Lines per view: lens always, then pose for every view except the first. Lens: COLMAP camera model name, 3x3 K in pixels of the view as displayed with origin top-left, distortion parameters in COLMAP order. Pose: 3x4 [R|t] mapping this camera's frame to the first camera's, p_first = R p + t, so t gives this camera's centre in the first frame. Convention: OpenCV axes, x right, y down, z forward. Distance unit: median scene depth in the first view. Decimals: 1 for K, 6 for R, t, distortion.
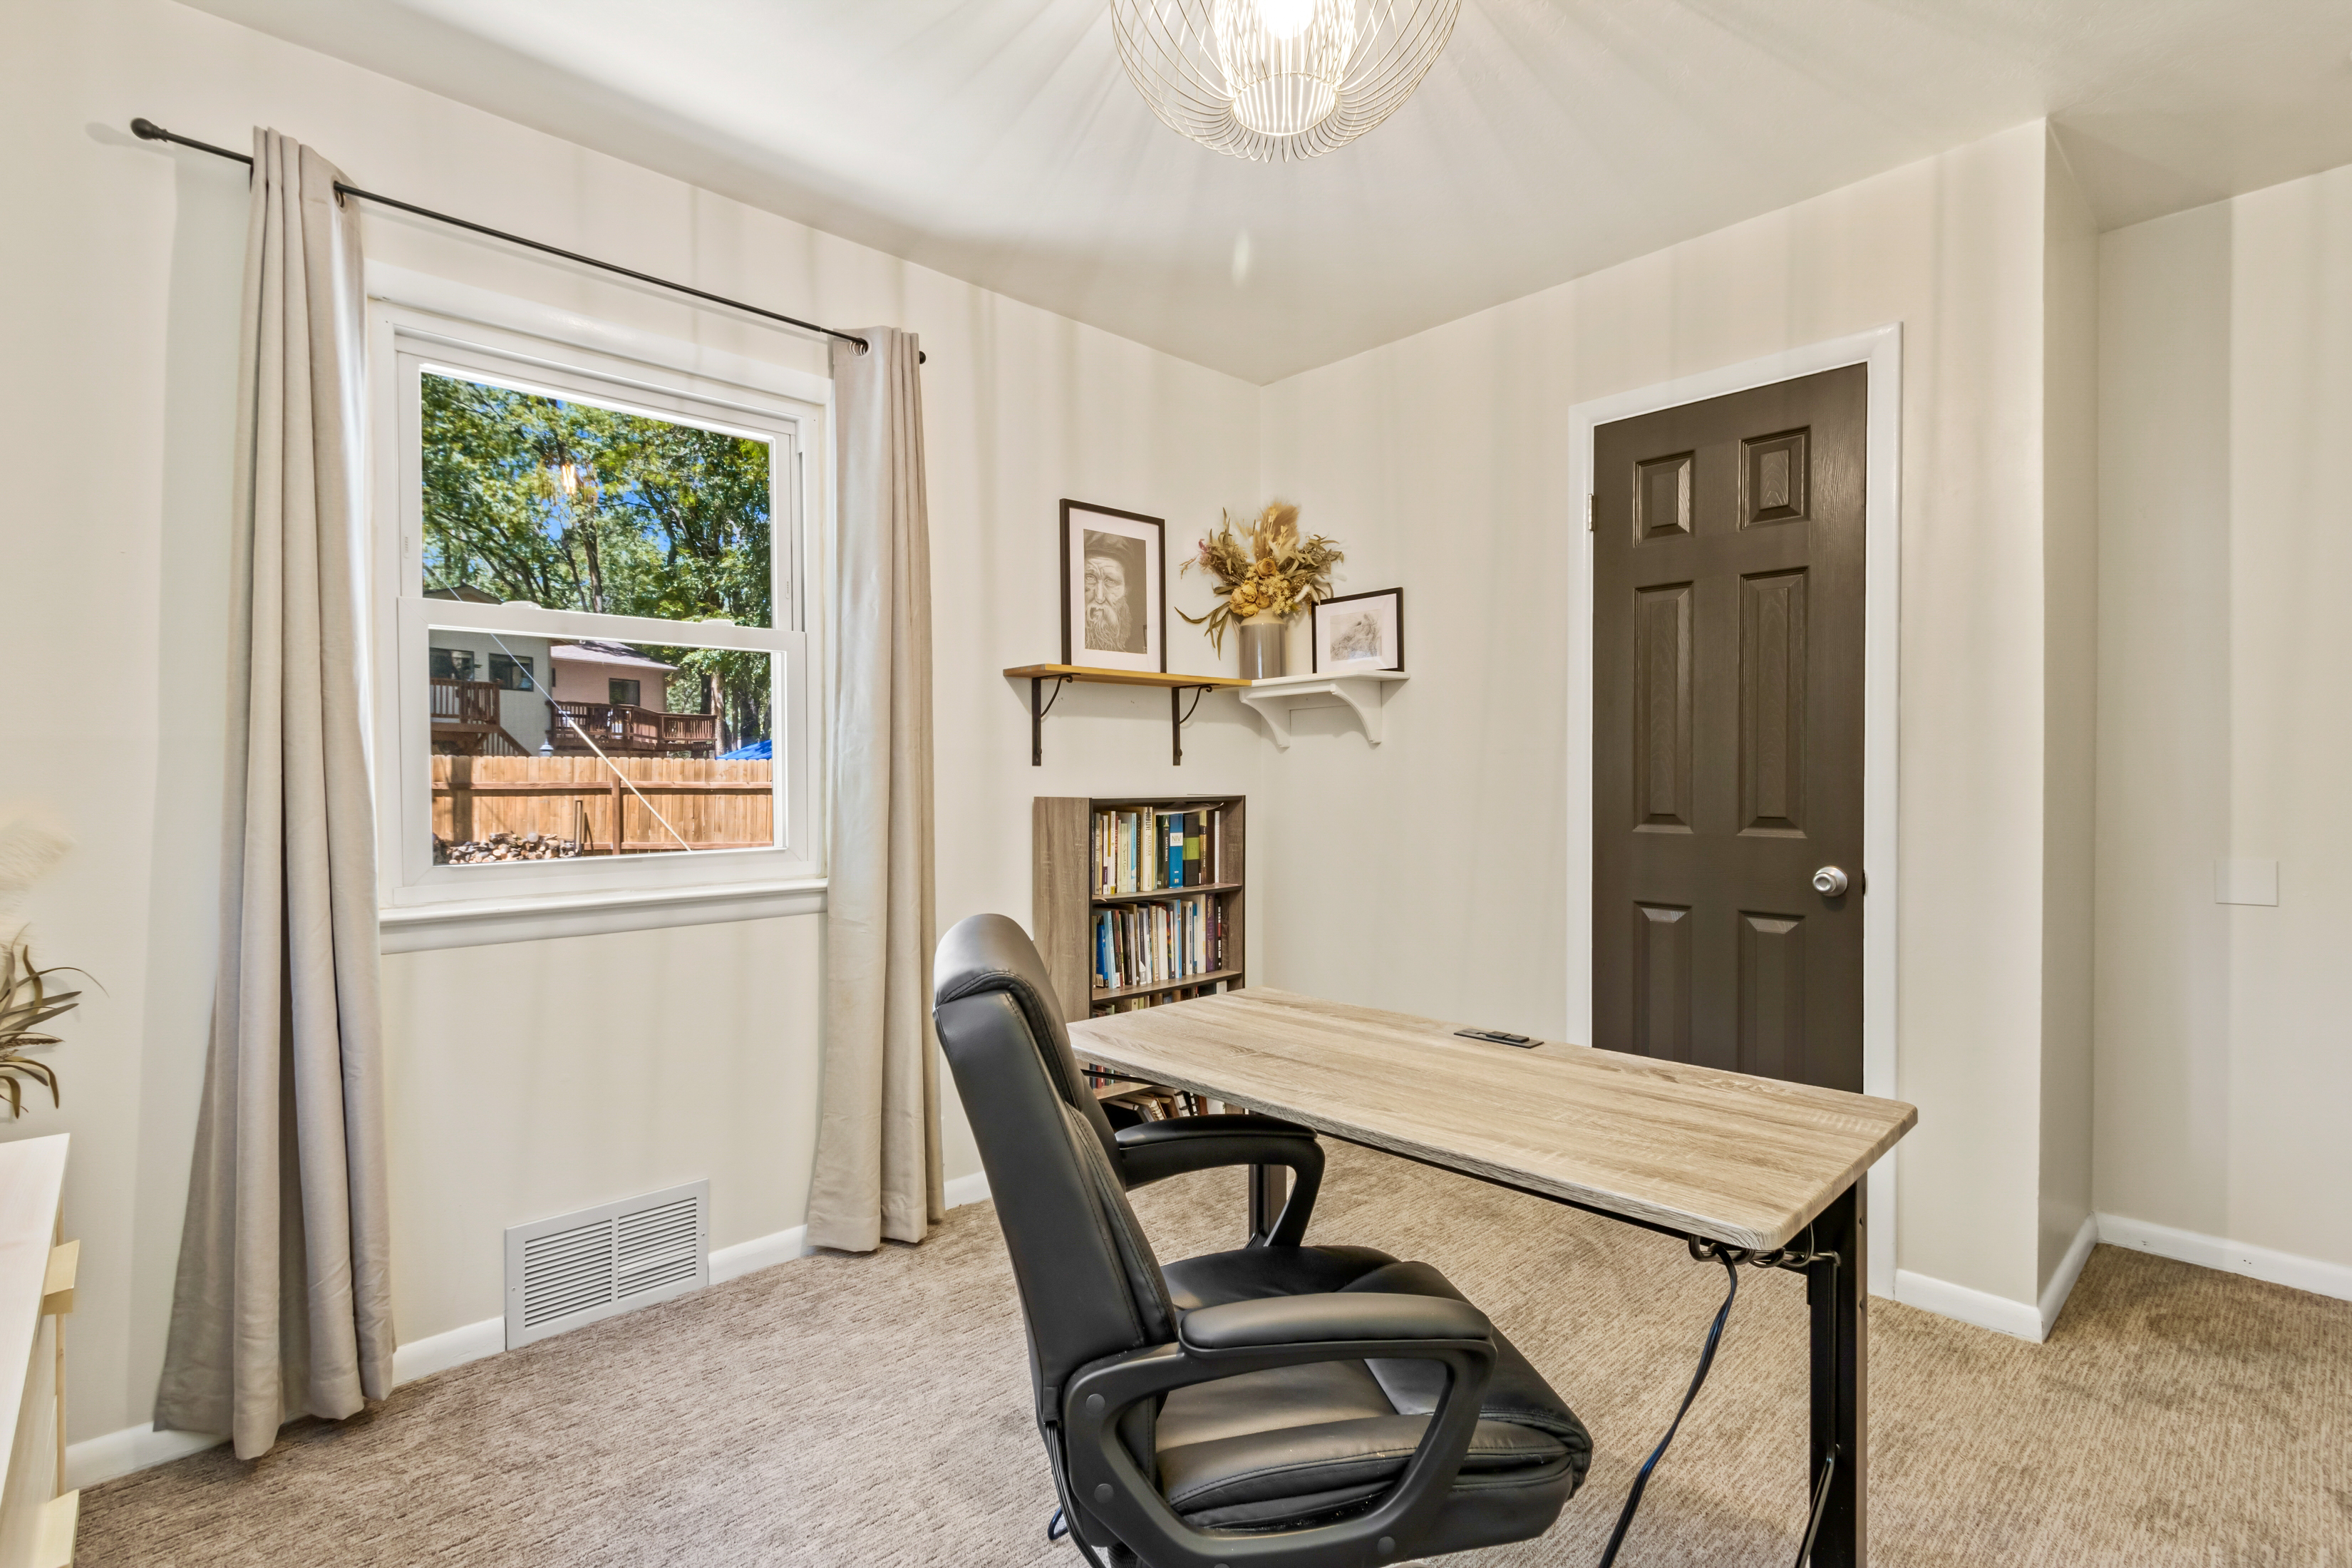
lens RADIAL K [[1097.6, 0, 1169.1], [0, 1097.6, 783.9], [0, 0, 1]] dist [-0.000948, -0.000333]
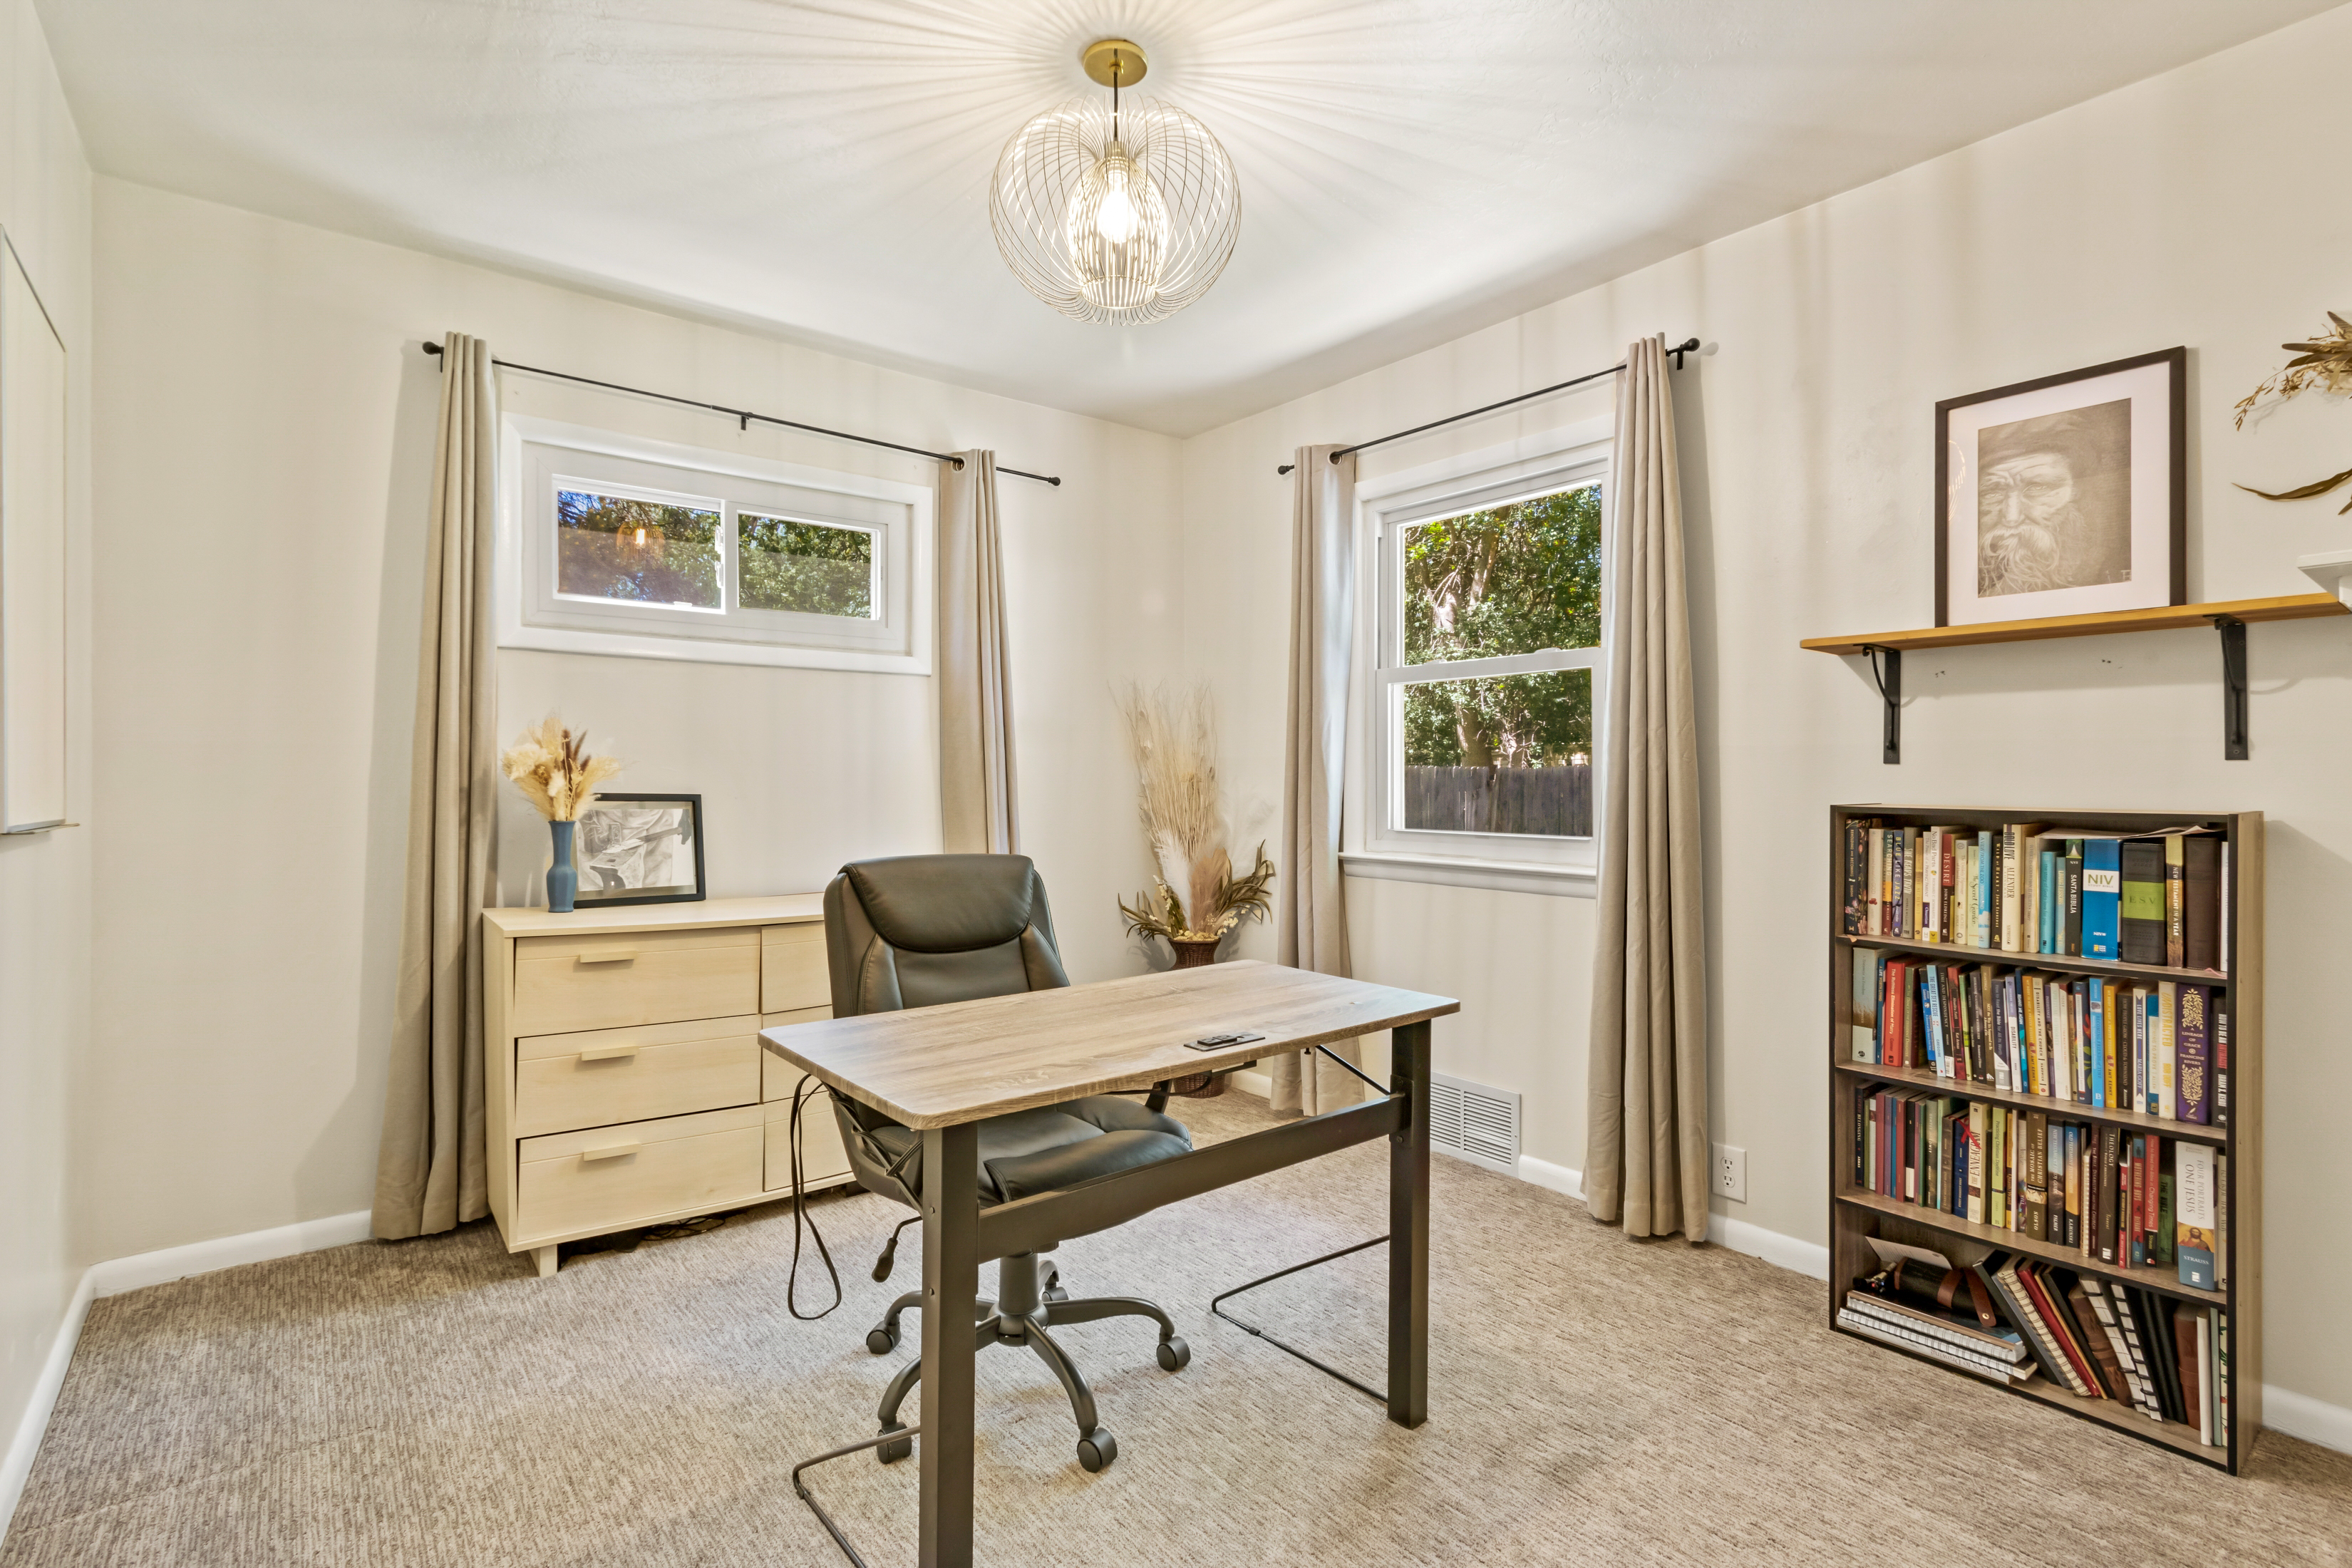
lens RADIAL K [[1097.6, 0, 1171.8], [0, 1097.6, 777.1], [0, 0, 1]] dist [-0.000948, -0.000333]
pose [[-0.083853, 0.001884, -0.996476, 0.671229], [-0.012008, 0.999924, 0.002901, -0.003179], [0.996406, 0.012209, -0.083824, 0.539905]]
